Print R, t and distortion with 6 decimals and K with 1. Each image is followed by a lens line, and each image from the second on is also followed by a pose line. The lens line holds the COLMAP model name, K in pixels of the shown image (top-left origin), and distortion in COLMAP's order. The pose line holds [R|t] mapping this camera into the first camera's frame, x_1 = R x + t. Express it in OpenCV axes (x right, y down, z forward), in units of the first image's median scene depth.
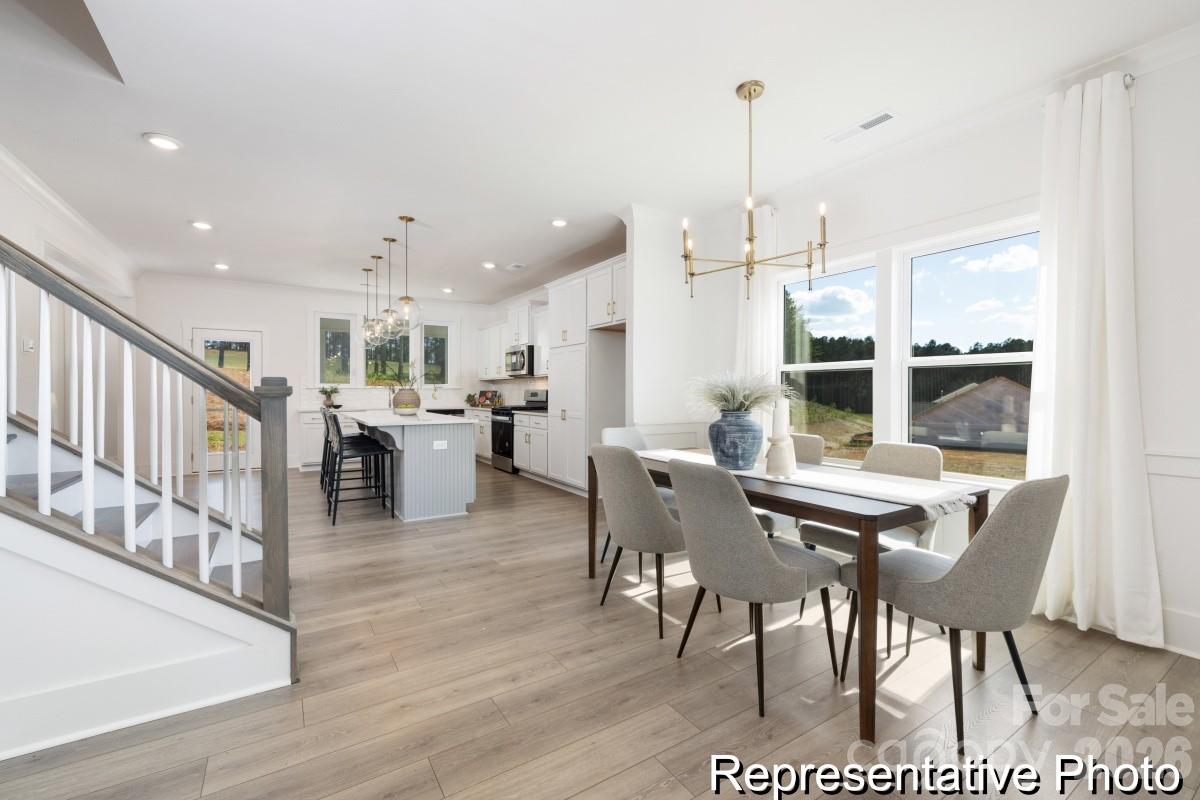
lens RADIAL K [[513.3, 0, 604.6], [0, 513.3, 397.7], [0, 0, 1]] dist [-0.001554, -0.000022]
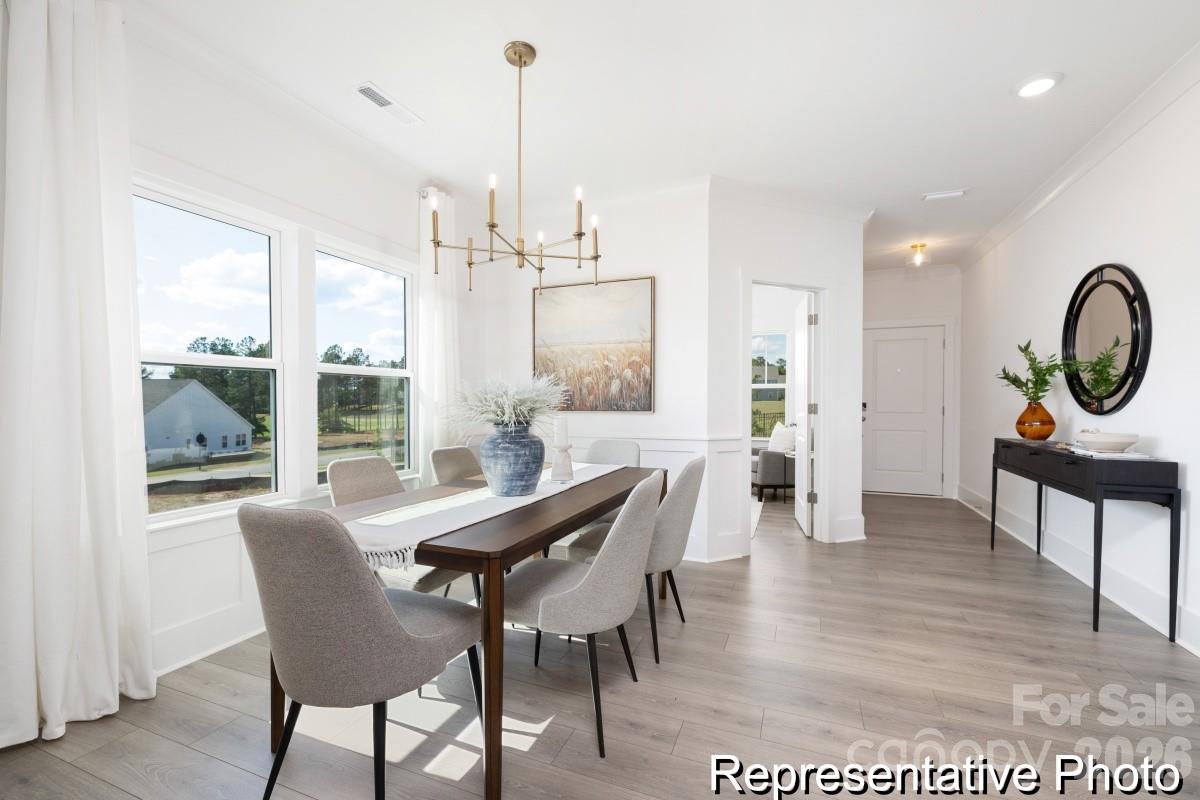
lens RADIAL K [[513.3, 0, 605.1], [0, 513.3, 405.8], [0, 0, 1]] dist [-0.001554, -0.000022]
pose [[-0.576699, -0.008495, 0.816912, -0.453921], [0.009116, 0.999817, 0.016832, -0.013775], [-0.816906, 0.017154, -0.576516, 1.227923]]
